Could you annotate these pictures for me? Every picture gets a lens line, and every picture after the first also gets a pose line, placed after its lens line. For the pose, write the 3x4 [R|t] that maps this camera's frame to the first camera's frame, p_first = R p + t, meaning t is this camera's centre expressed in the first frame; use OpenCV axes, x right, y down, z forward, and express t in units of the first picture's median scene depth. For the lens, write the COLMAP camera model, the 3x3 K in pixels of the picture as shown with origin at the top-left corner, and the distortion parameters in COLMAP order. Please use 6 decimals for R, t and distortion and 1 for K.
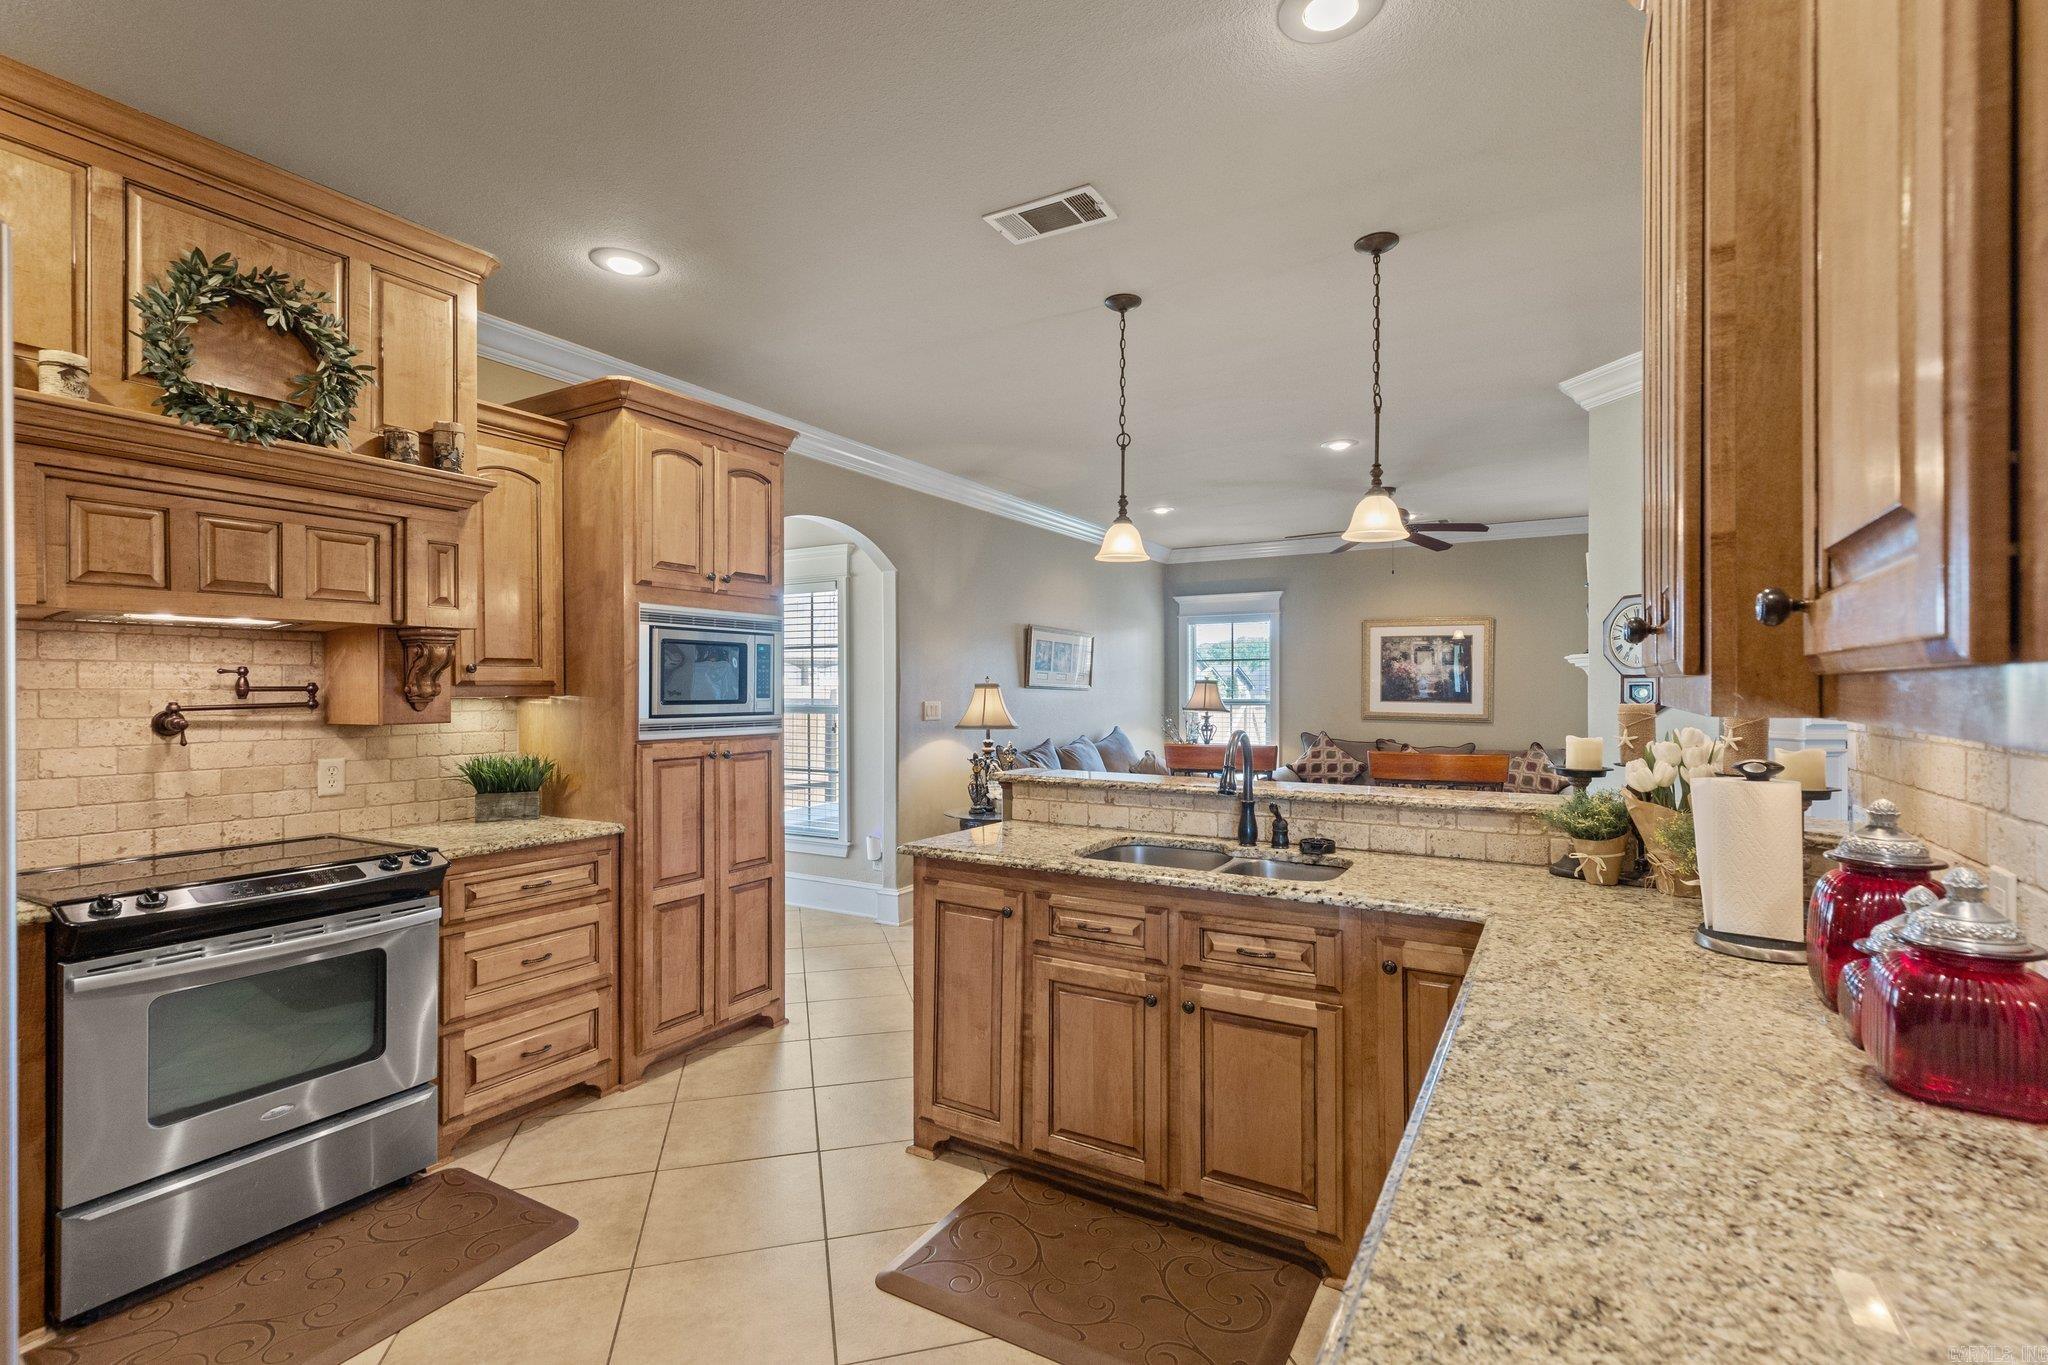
lens RADIAL K [[927.5, 0, 1025.0], [0, 927.5, 696.3], [0, 0, 1]] dist [0.003950, 0.000005]
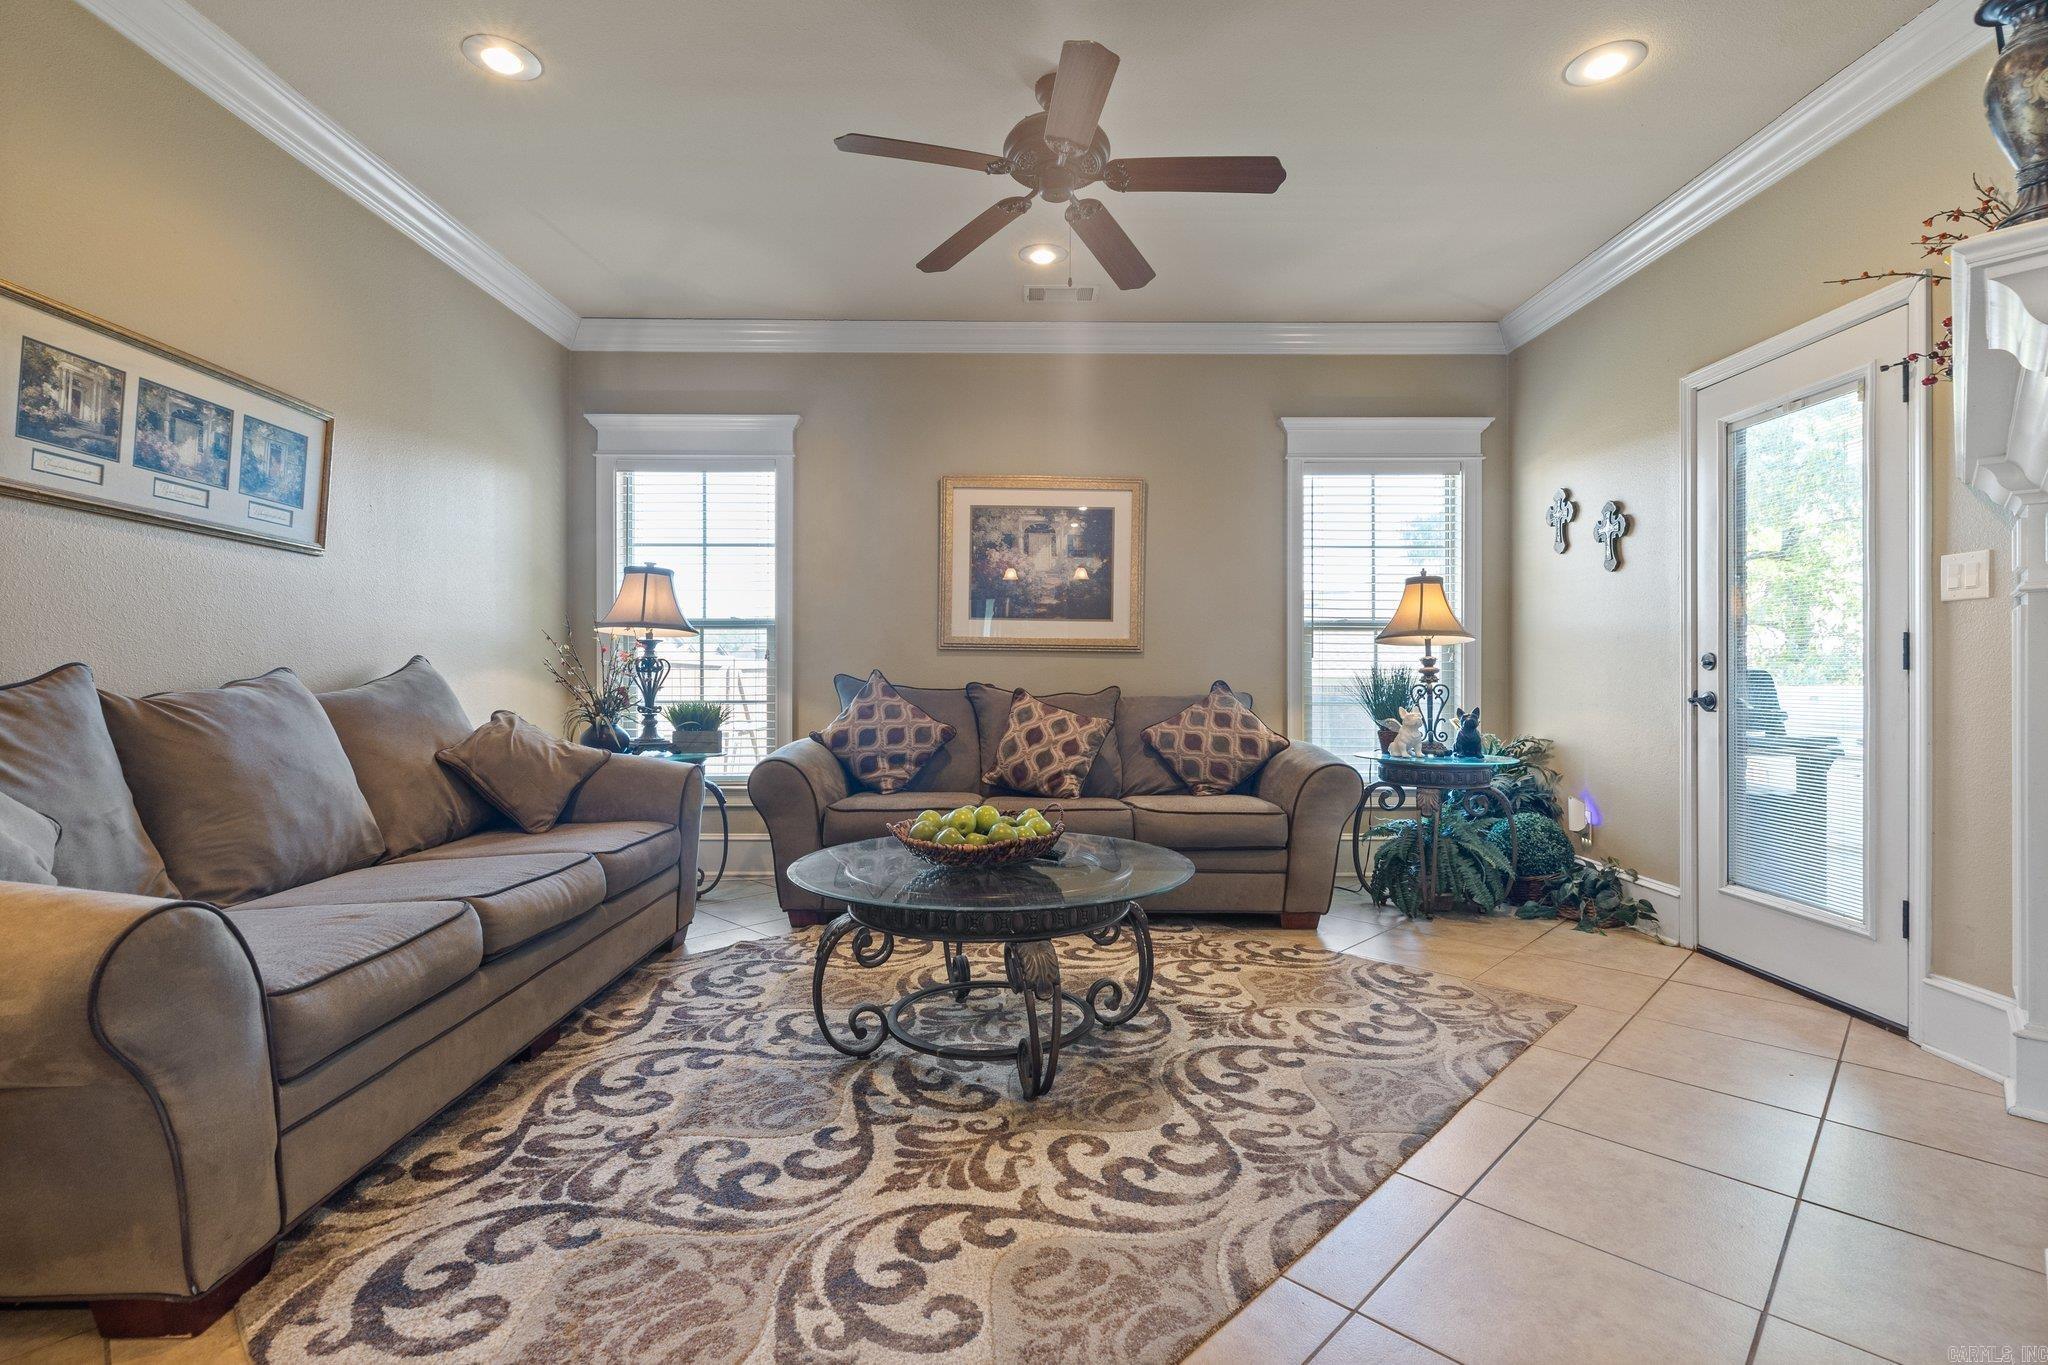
lens RADIAL K [[927.5, 0, 1026.7], [0, 927.5, 677.7], [0, 0, 1]] dist [0.003950, 0.000005]
pose [[0.855986, 0.000561, 0.516999, 0.118862], [0.002274, 0.999986, -0.004850, 0.045861], [-0.516995, 0.005327, 0.855972, 0.500553]]
